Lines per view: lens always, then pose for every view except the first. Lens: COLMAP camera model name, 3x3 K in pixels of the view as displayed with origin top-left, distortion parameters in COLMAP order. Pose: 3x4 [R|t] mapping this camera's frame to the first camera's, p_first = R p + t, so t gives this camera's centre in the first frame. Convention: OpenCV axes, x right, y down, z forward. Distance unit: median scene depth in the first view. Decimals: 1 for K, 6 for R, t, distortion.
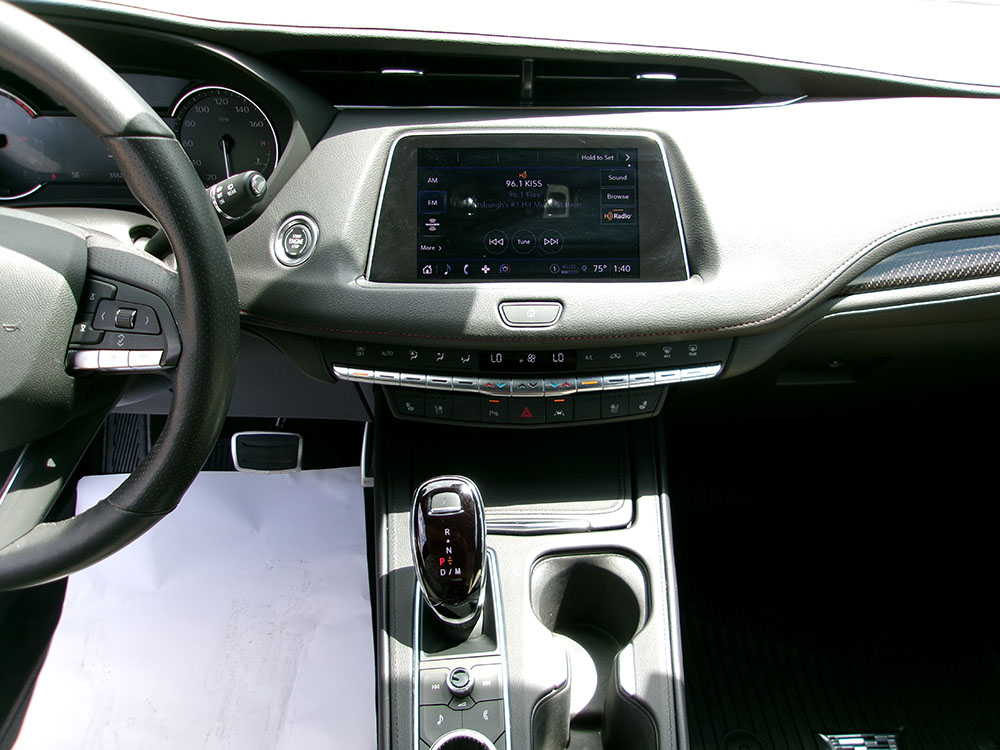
lens RADIAL K [[776.9, 0, 505.5], [0, 776.9, 374.5], [0, 0, 1]] dist [-0.055831, 0.083880]
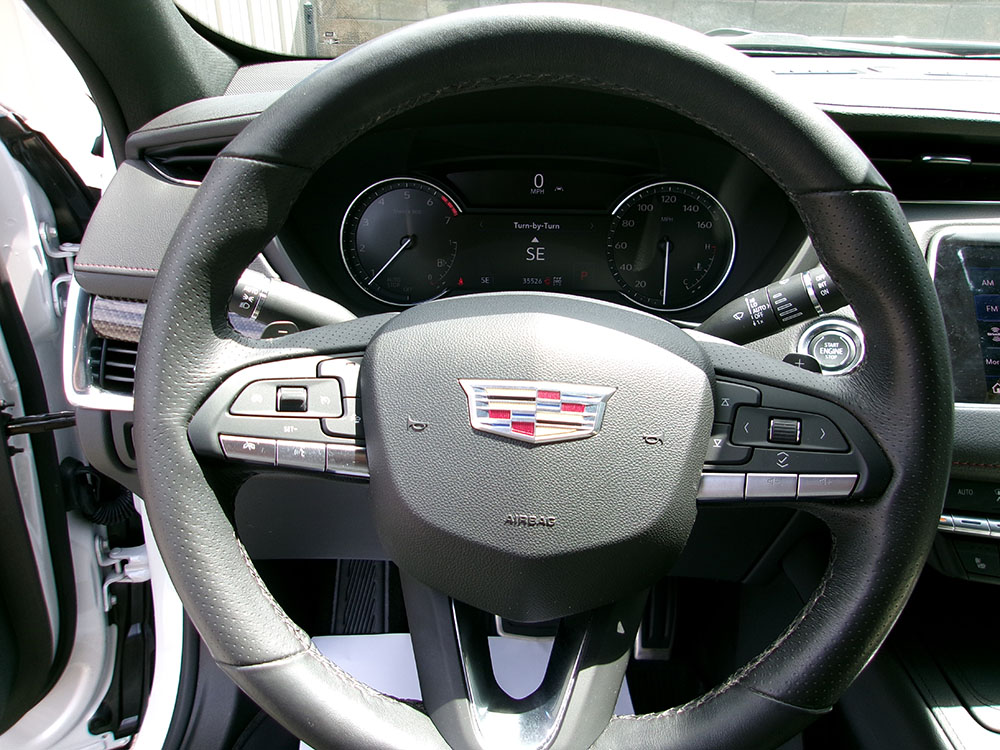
lens RADIAL K [[776.9, 0, 505.5], [0, 776.9, 374.5], [0, 0, 1]] dist [-0.055831, 0.083880]
pose [[0.998719, 0.017044, -0.047638, -0.576176], [-0.026326, 0.979112, -0.201608, 0.025228], [0.043206, 0.202604, 0.978307, 0.194625]]
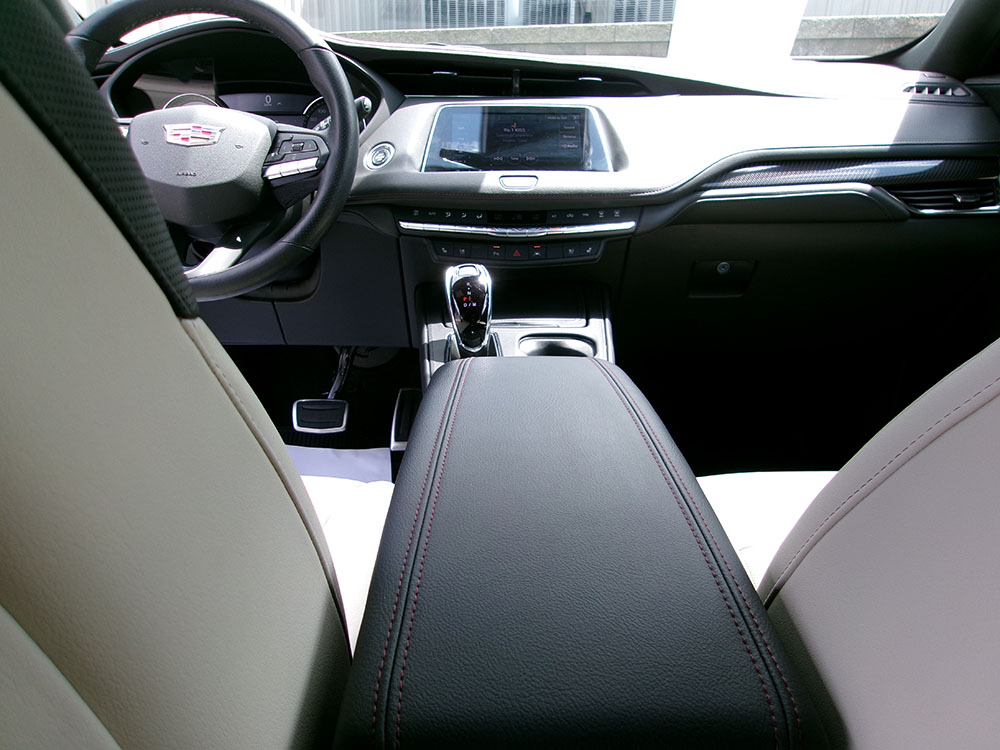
lens RADIAL K [[776.9, 0, 505.5], [0, 776.9, 374.5], [0, 0, 1]] dist [-0.055831, 0.083880]
pose [[0.999997, -0.001369, -0.001860, 0.006792], [0.000749, 0.954110, -0.299456, 0.794216], [0.002184, 0.299454, 0.954108, -0.477455]]
